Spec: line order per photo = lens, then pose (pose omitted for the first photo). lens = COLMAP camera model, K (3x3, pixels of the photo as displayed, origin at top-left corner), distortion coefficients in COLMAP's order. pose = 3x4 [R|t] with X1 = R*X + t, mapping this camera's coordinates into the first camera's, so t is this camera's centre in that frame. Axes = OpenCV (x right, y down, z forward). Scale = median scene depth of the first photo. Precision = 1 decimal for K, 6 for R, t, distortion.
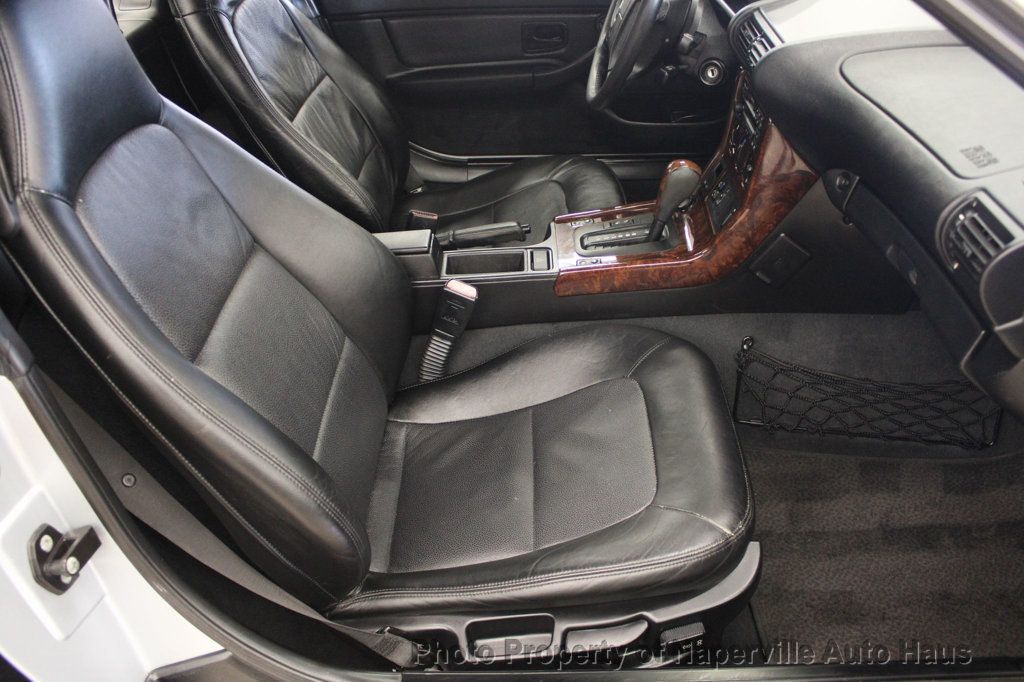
lens RADIAL K [[855.3, 0, 508.5], [0, 855.3, 344.3], [0, 0, 1]] dist [-0.162765, 0.146341]
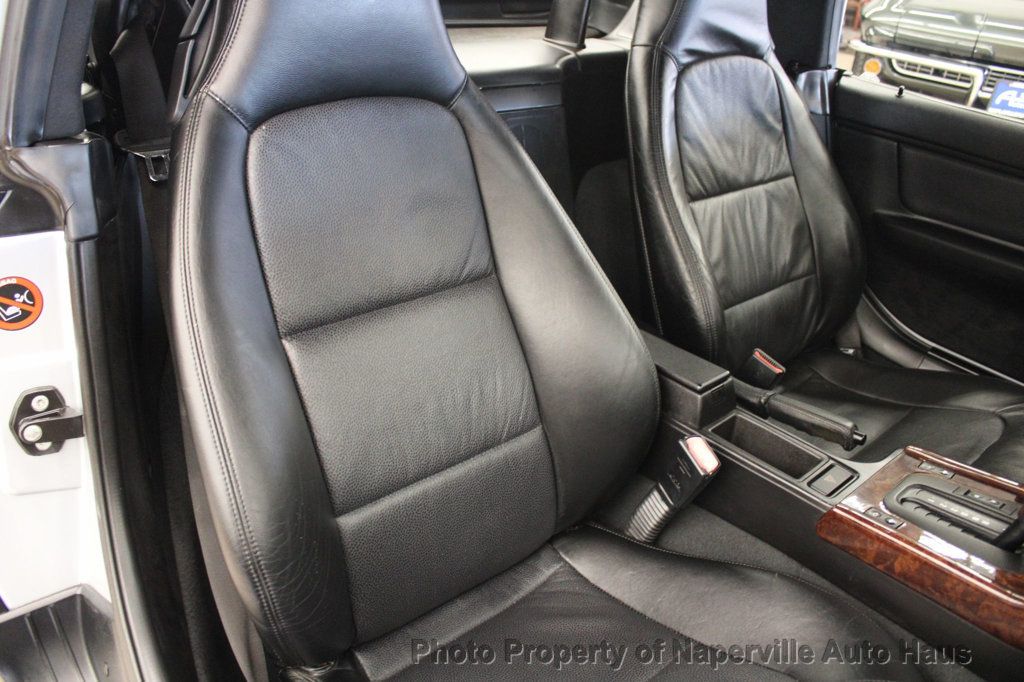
lens RADIAL K [[855.3, 0, 508.5], [0, 855.3, 344.3], [0, 0, 1]] dist [-0.162765, 0.146341]
pose [[0.664031, 0.437379, -0.606434, 0.224662], [-0.510247, 0.857929, 0.060056, -0.097767], [0.546544, 0.269552, 0.792863, 0.267854]]
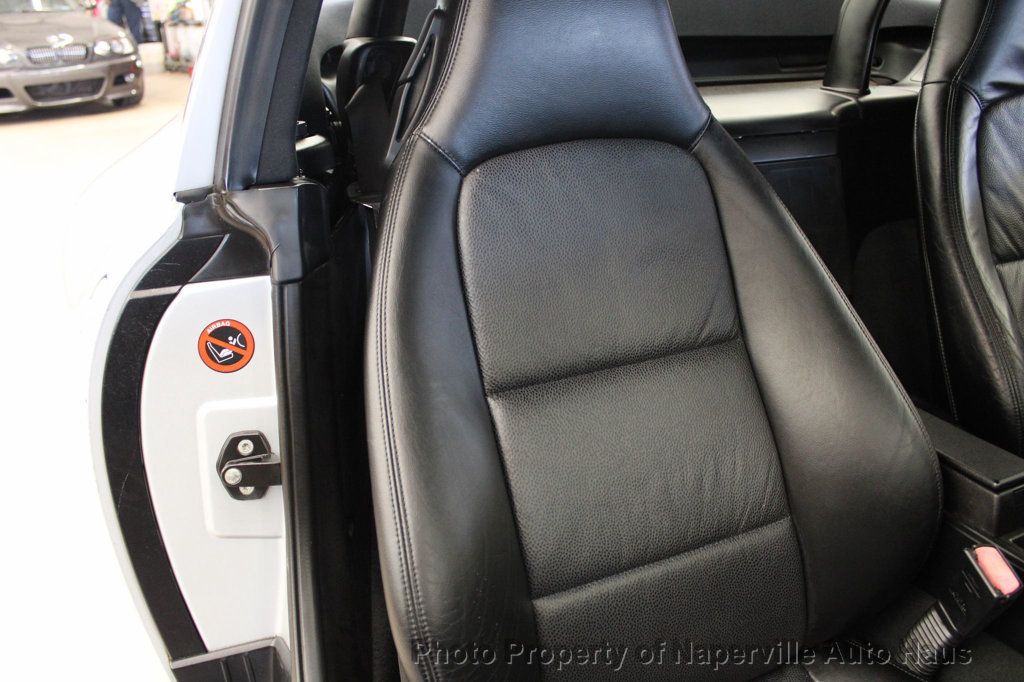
lens RADIAL K [[855.3, 0, 508.5], [0, 855.3, 344.3], [0, 0, 1]] dist [-0.162765, 0.146341]
pose [[0.387314, 0.386199, -0.837161, 0.211040], [-0.506901, 0.847673, 0.156530, -0.105986], [0.770090, 0.363732, 0.524080, 0.360213]]
